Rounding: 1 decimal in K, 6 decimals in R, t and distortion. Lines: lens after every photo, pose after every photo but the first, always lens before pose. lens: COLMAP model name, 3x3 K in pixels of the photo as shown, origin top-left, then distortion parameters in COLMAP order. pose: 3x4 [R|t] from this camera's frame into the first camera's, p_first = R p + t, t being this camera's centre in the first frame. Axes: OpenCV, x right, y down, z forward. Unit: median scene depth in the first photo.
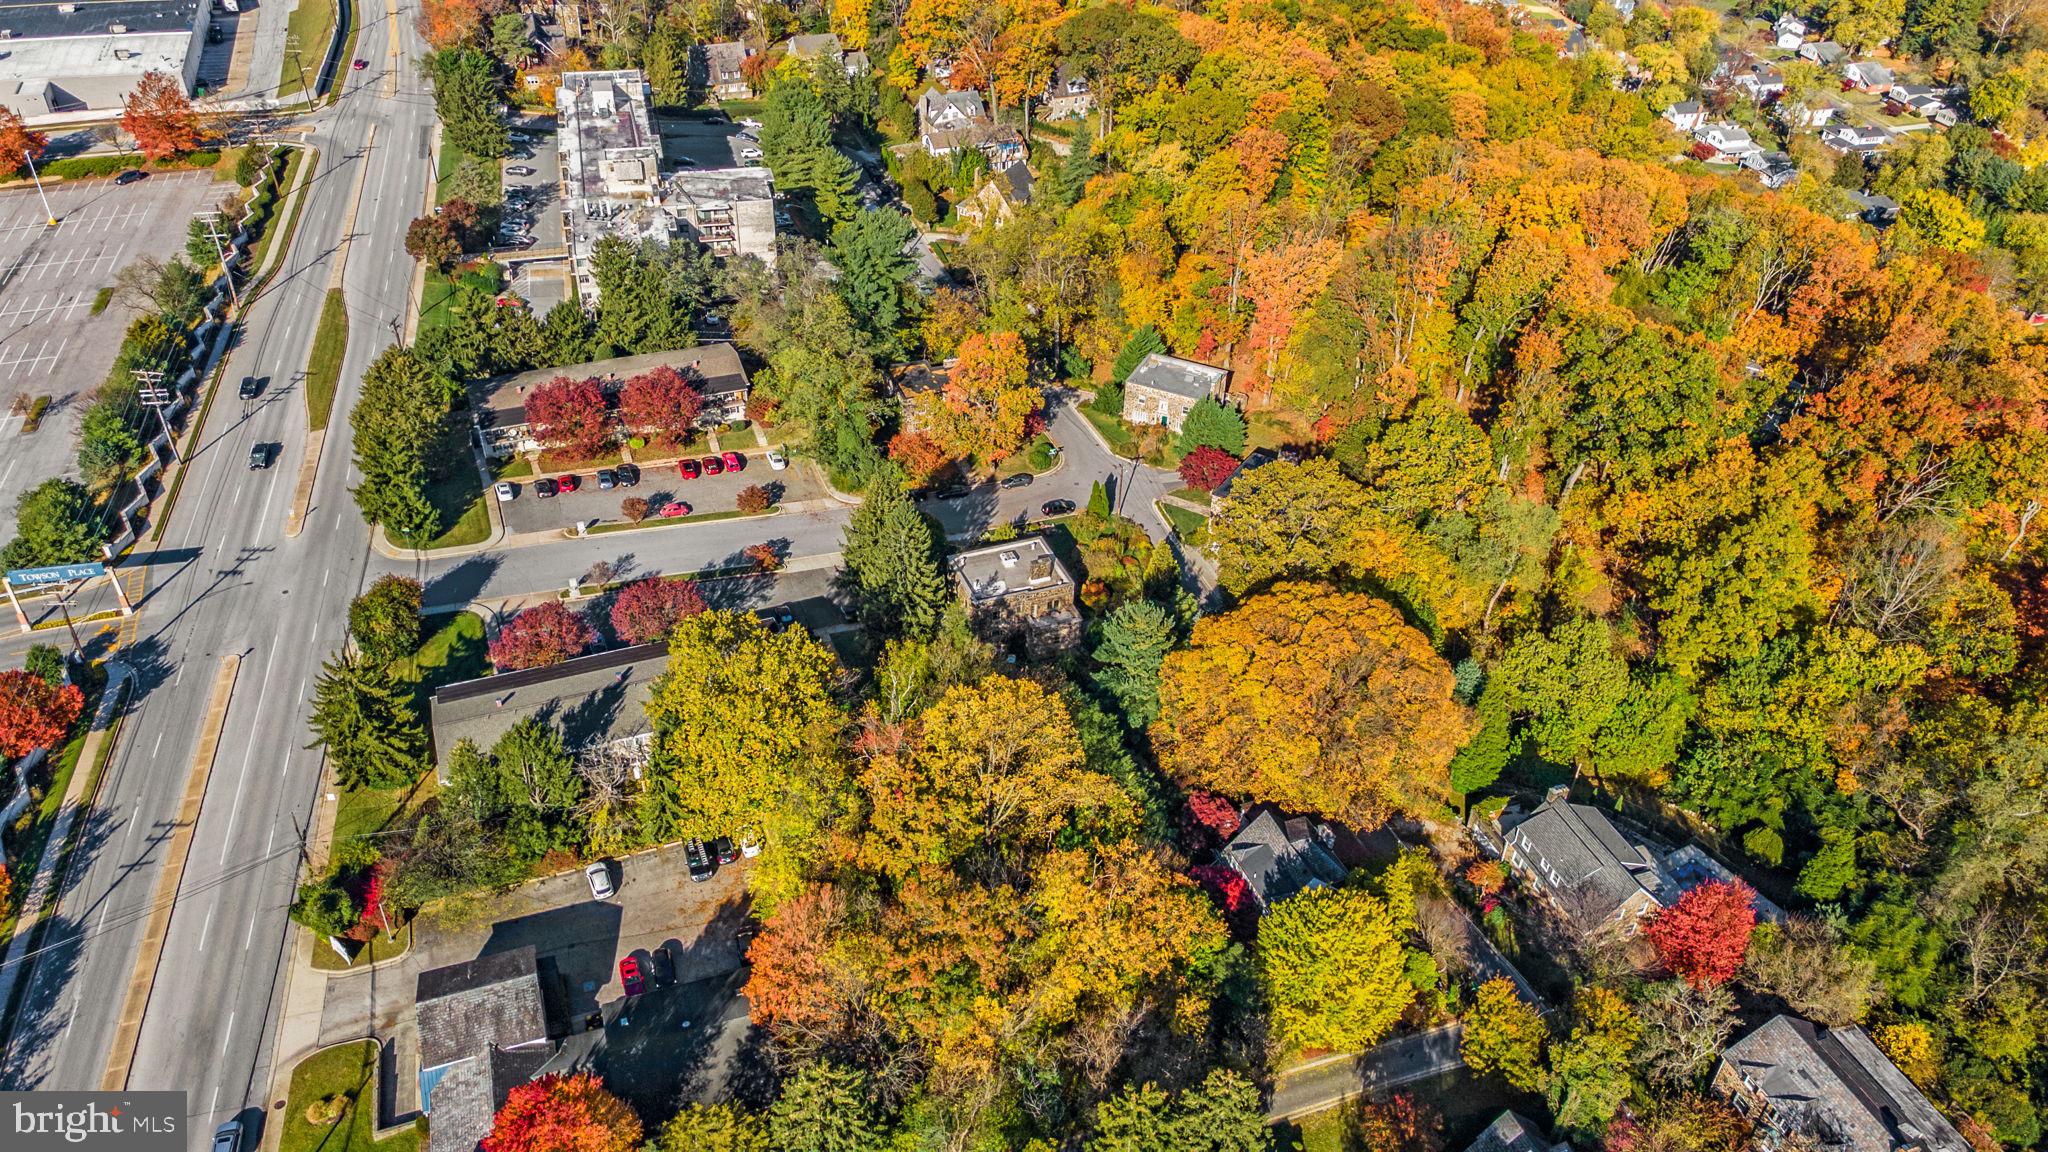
lens RADIAL K [[1487.9, 0, 1029.9], [0, 1487.9, 563.4], [0, 0, 1]] dist [0.005202, 0.065257]
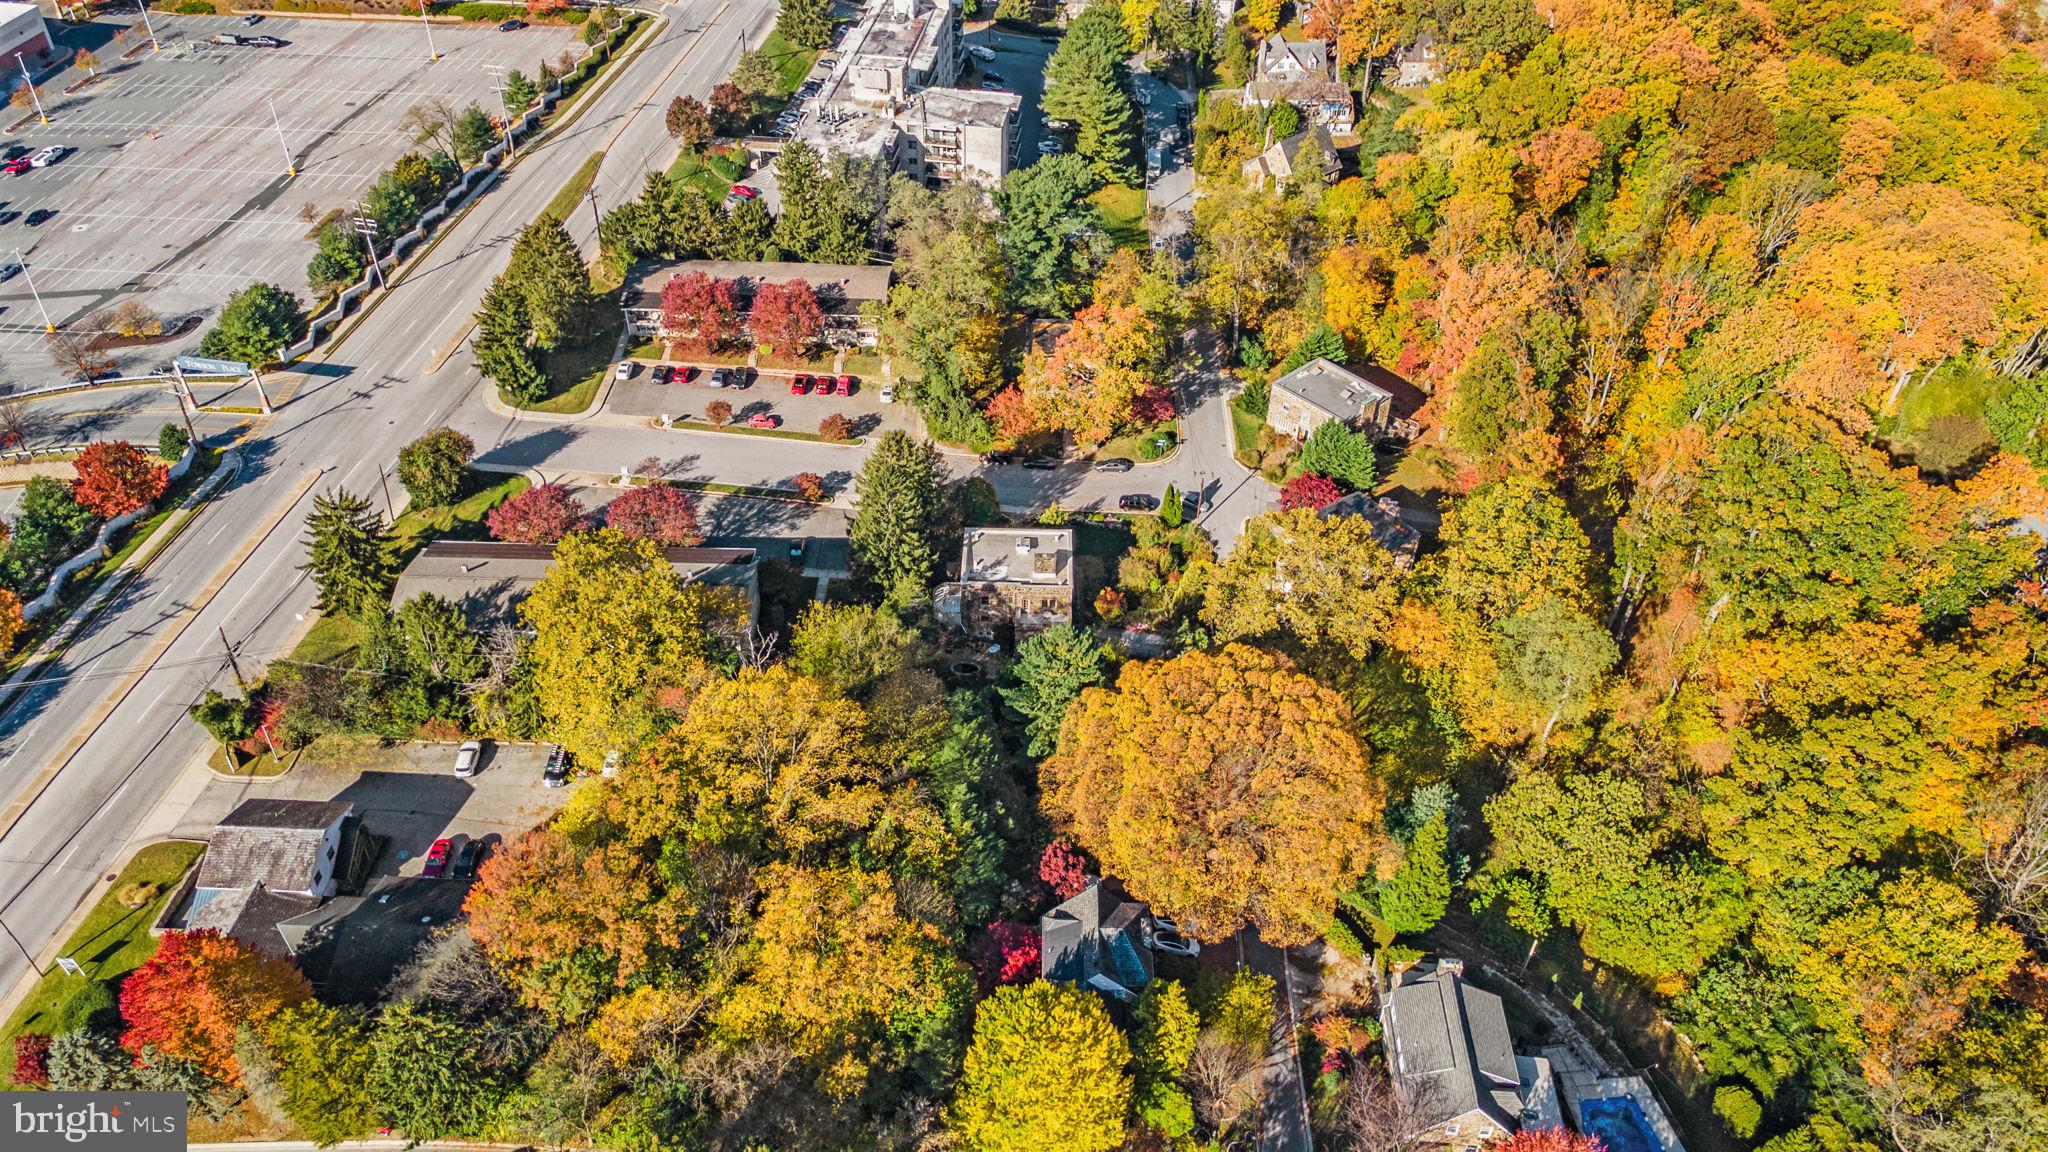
lens RADIAL K [[1487.9, 0, 1029.9], [0, 1487.9, 563.4], [0, 0, 1]] dist [0.005202, 0.065257]
pose [[0.926056, 0.233280, -0.296648, 0.243553], [-0.218930, 0.972356, 0.081206, -0.062236], [0.307391, -0.010256, 0.951528, 0.093888]]
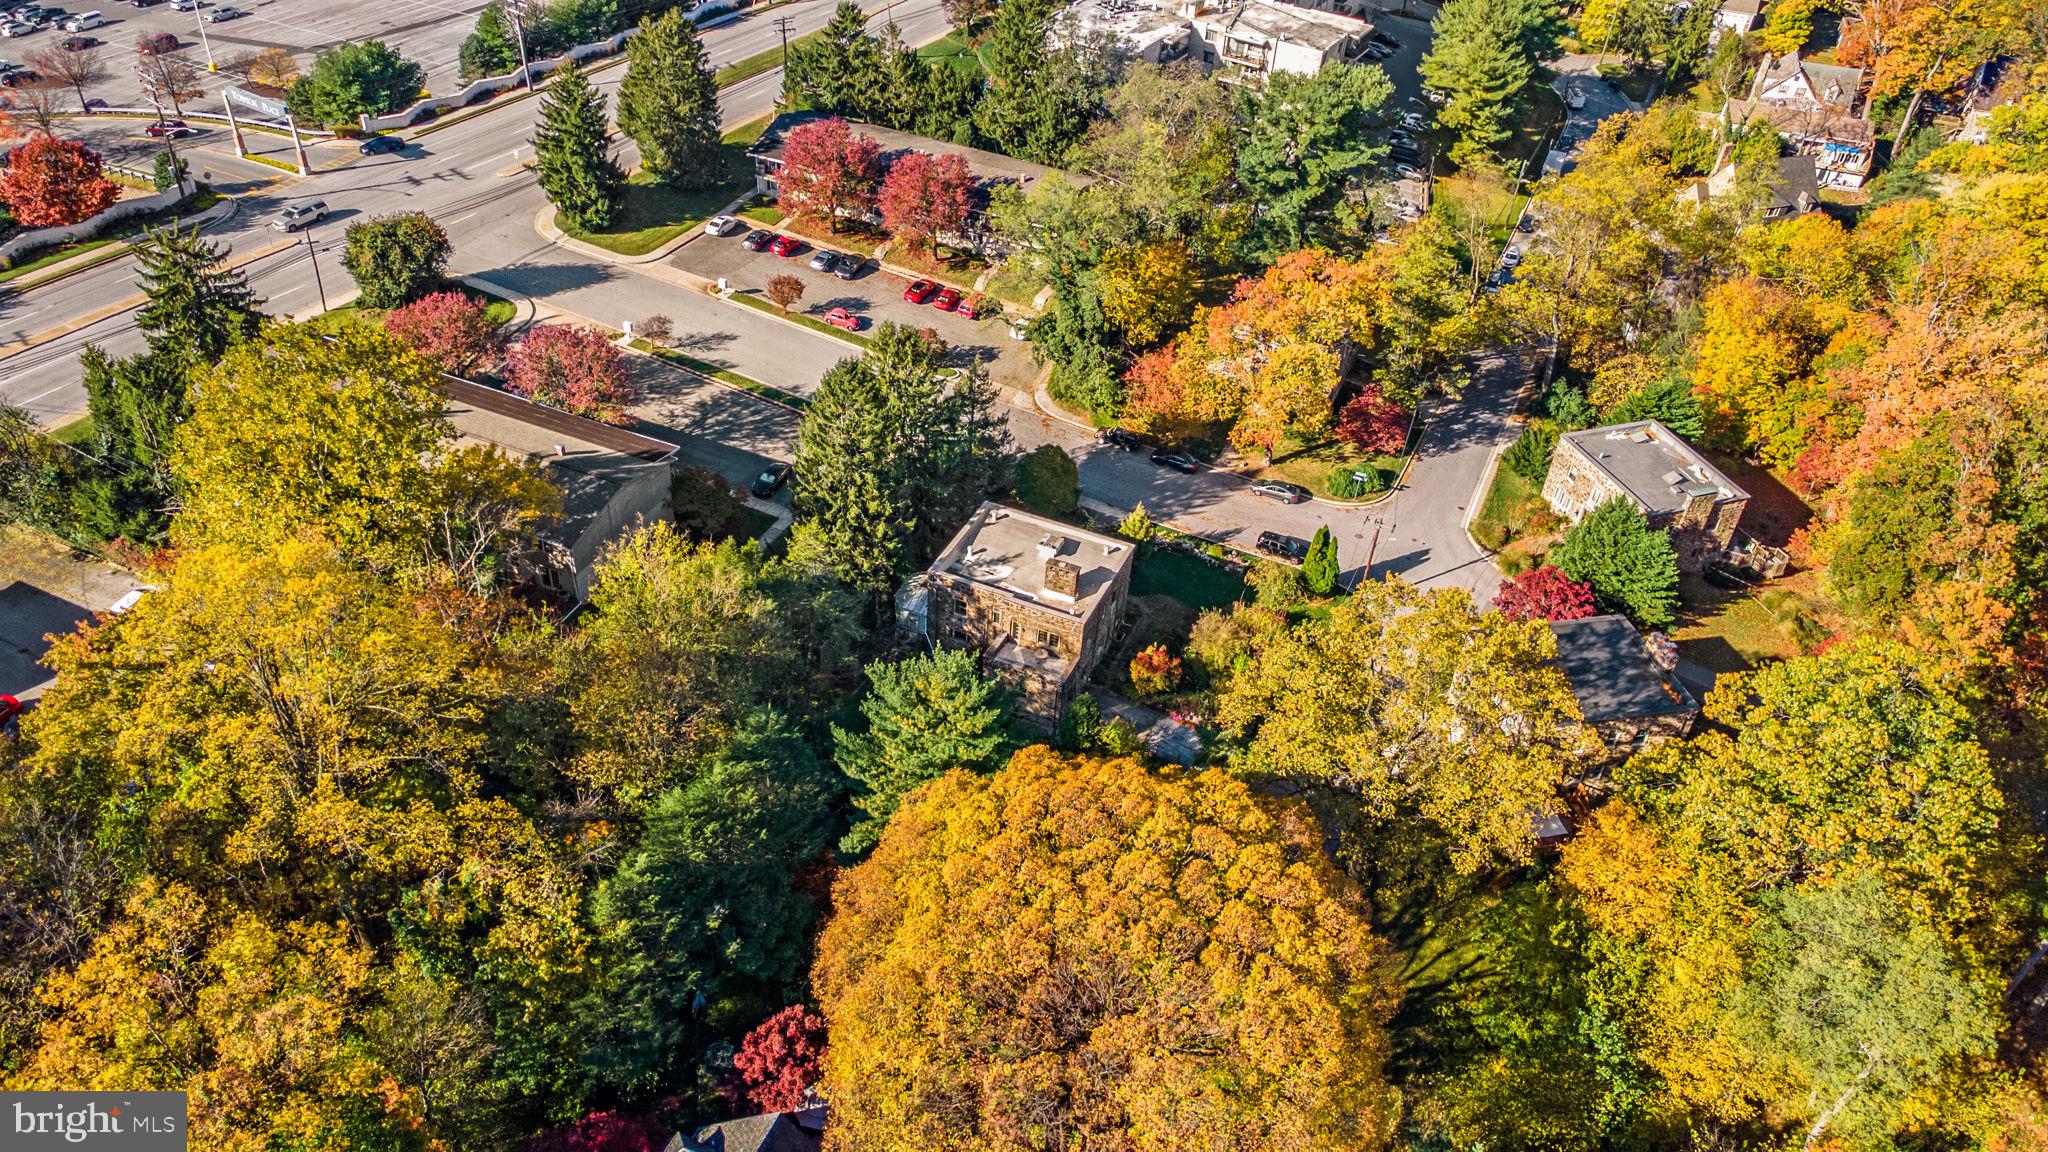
lens RADIAL K [[1487.9, 0, 1029.9], [0, 1487.9, 563.4], [0, 0, 1]] dist [0.005202, 0.065257]
pose [[0.710669, 0.441907, -0.547419, 0.287324], [-0.448118, 0.884175, 0.132002, -0.066652], [0.542347, 0.151499, 0.826382, 0.437022]]
